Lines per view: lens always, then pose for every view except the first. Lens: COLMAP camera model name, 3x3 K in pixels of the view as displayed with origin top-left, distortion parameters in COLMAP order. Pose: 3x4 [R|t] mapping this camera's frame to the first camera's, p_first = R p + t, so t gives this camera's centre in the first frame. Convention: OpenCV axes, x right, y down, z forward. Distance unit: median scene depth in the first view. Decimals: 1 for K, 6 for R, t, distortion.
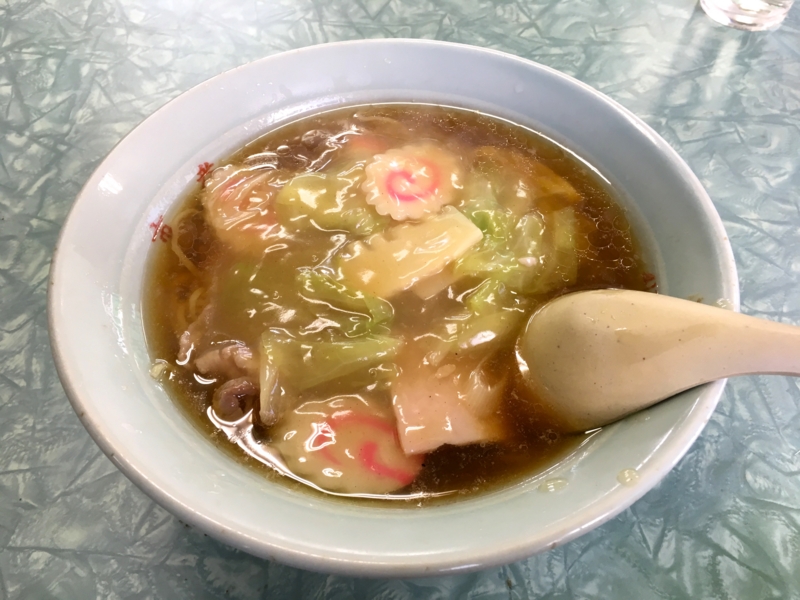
lens RADIAL K [[749.7, 0, 400.0], [0, 749.7, 300.0], [0, 0, 1]] dist [0.083073, -0.190962]
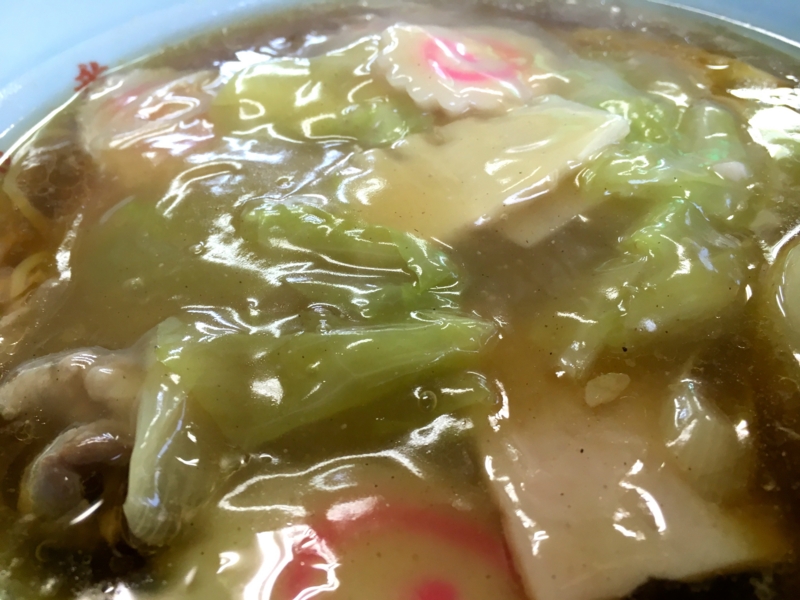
lens RADIAL K [[725.4, 0, 400.0], [0, 725.4, 300.0], [0, 0, 1]] dist [0.077394, -0.164935]
pose [[0.999304, -0.036066, 0.009558, -0.048823], [0.037163, 0.984925, -0.168942, 0.102861], [-0.003321, 0.169179, 0.985580, 0.567069]]
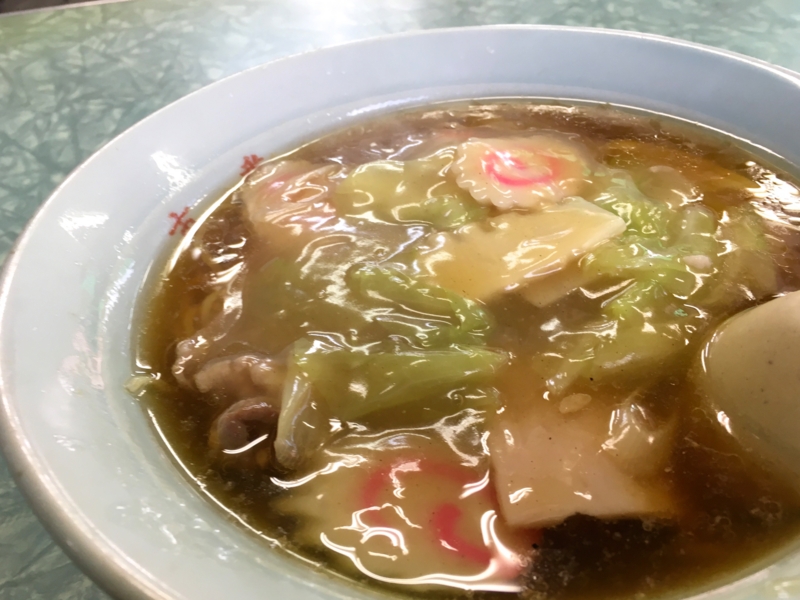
lens RADIAL K [[749.7, 0, 400.0], [0, 749.7, 300.0], [0, 0, 1]] dist [0.083073, -0.190962]
pose [[0.992290, 0.027286, -0.120898, -0.009372], [-0.053761, 0.973678, -0.221495, 0.147790], [0.111673, 0.226287, 0.967638, 0.336086]]
